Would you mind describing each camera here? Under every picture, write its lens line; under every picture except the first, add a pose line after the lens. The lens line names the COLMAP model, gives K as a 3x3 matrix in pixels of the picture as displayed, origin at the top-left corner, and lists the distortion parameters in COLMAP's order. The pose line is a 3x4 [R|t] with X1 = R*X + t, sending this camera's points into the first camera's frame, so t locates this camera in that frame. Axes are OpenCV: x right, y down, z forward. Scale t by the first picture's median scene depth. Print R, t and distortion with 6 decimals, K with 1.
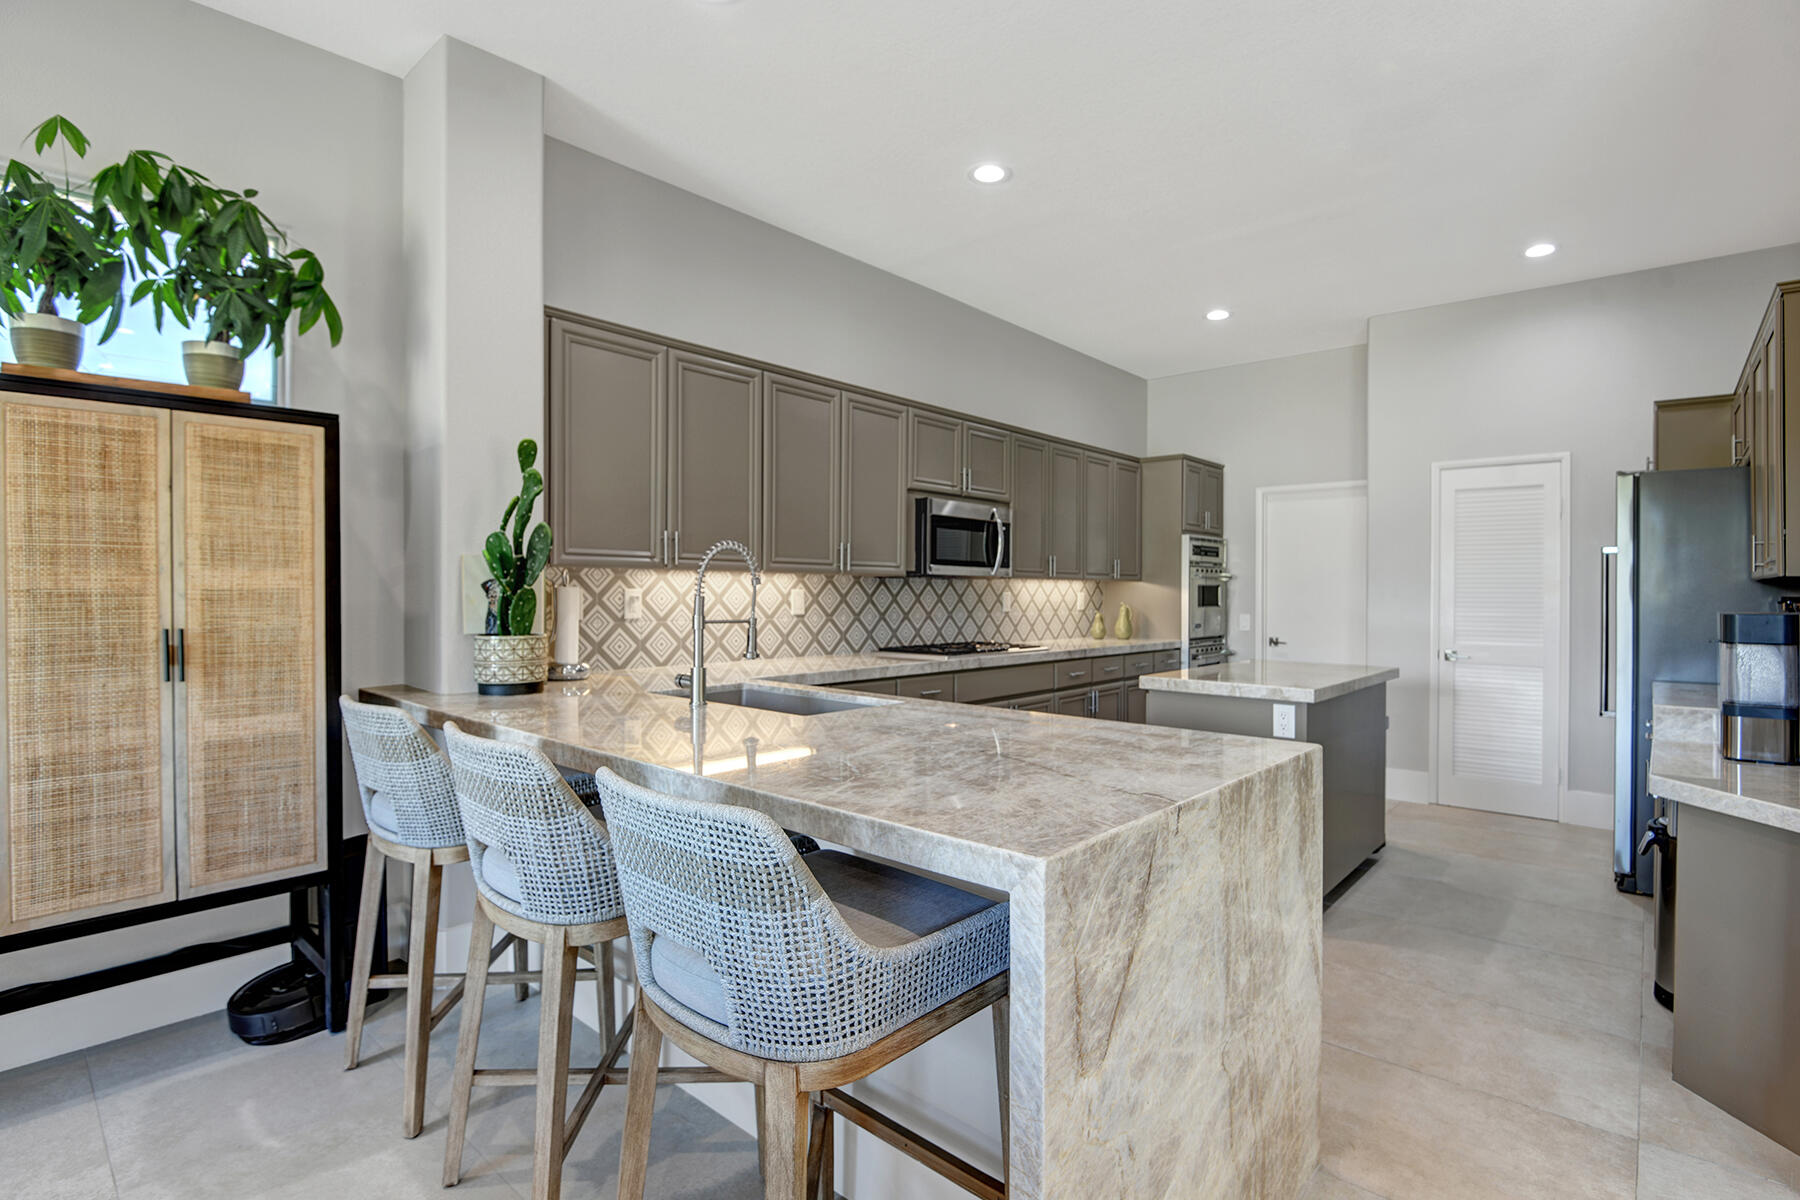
lens RADIAL K [[846.7, 0, 900.0], [0, 846.7, 600.0], [0, 0, 1]] dist [0.013461, -0.025347]
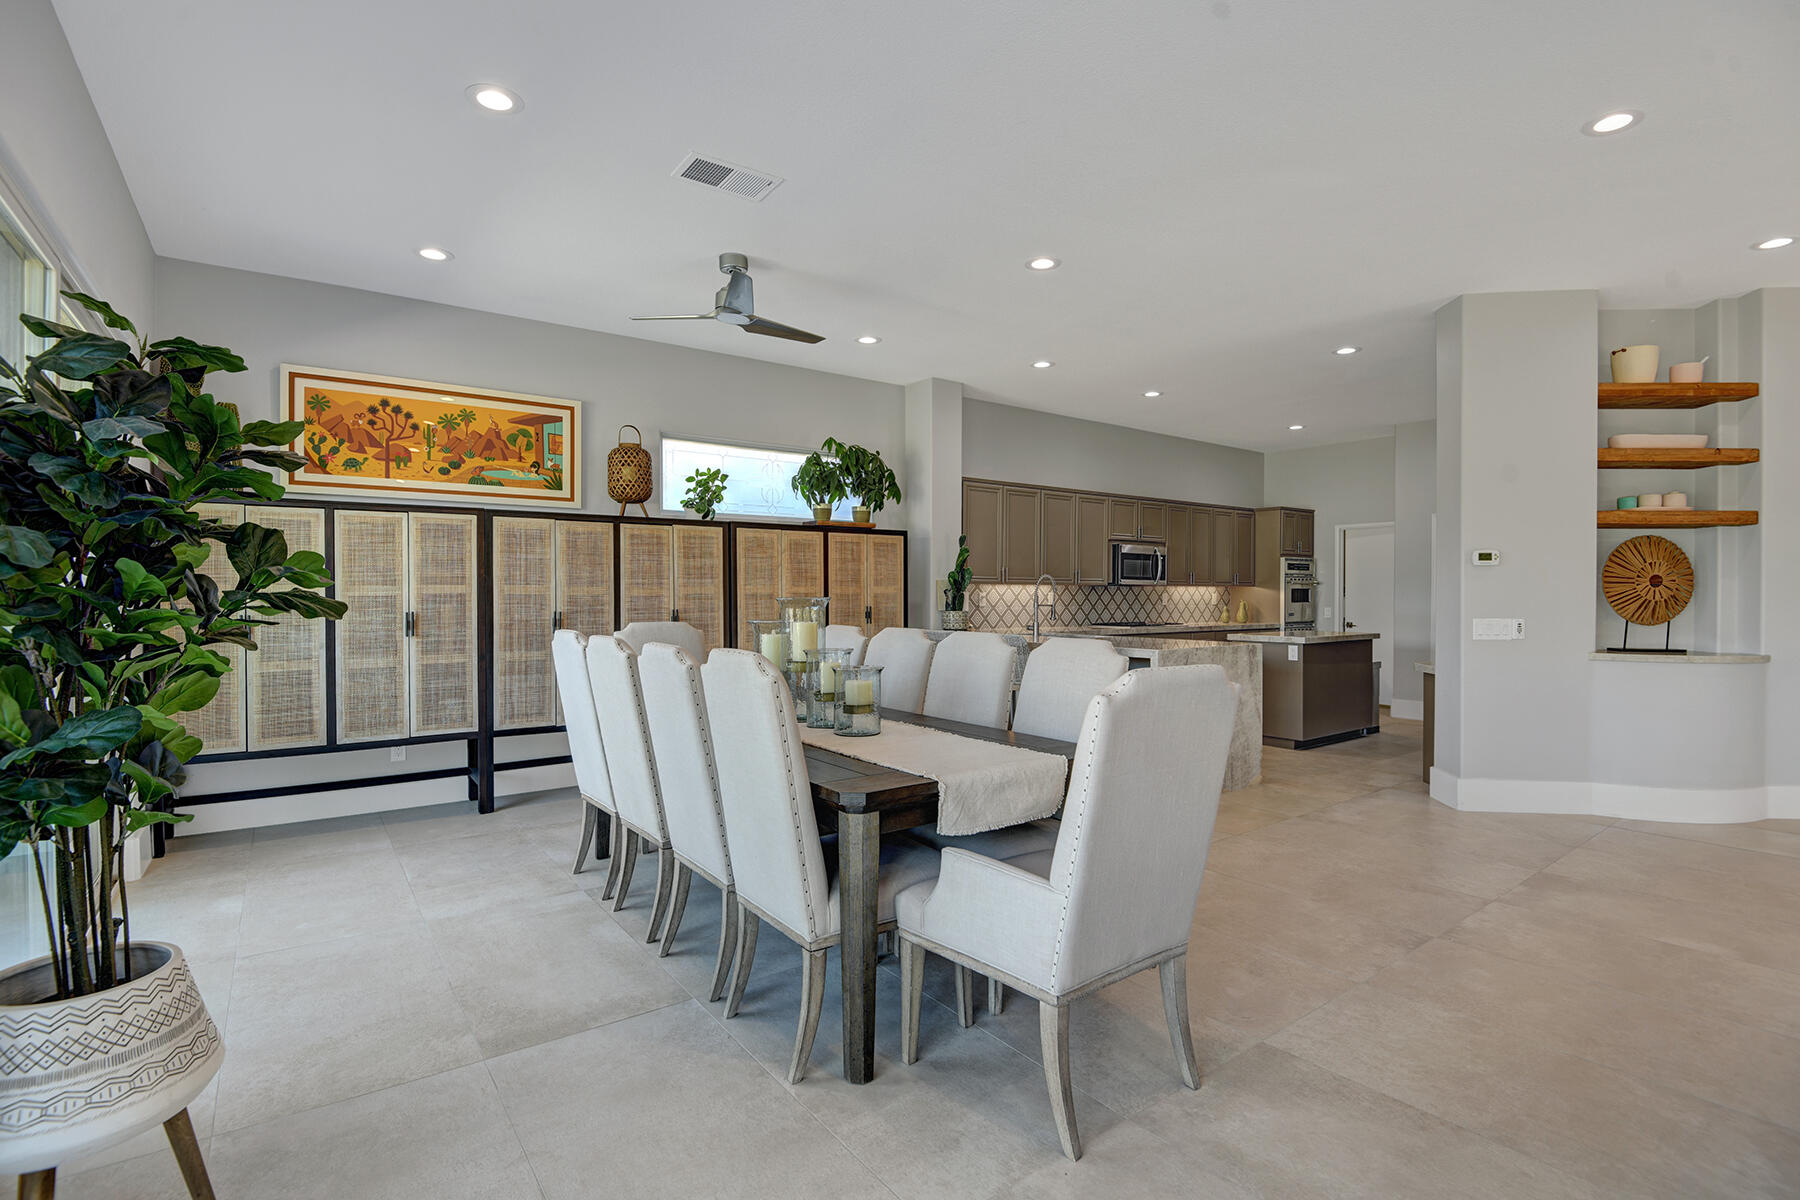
lens RADIAL K [[835.9, 0, 900.0], [0, 835.9, 600.0], [0, 0, 1]] dist [0.007384, -0.023954]
pose [[0.979663, -0.002470, -0.200635, -0.072295], [0.001825, 0.999993, -0.003397, 0.010482], [0.200642, 0.002962, 0.979660, -0.939774]]
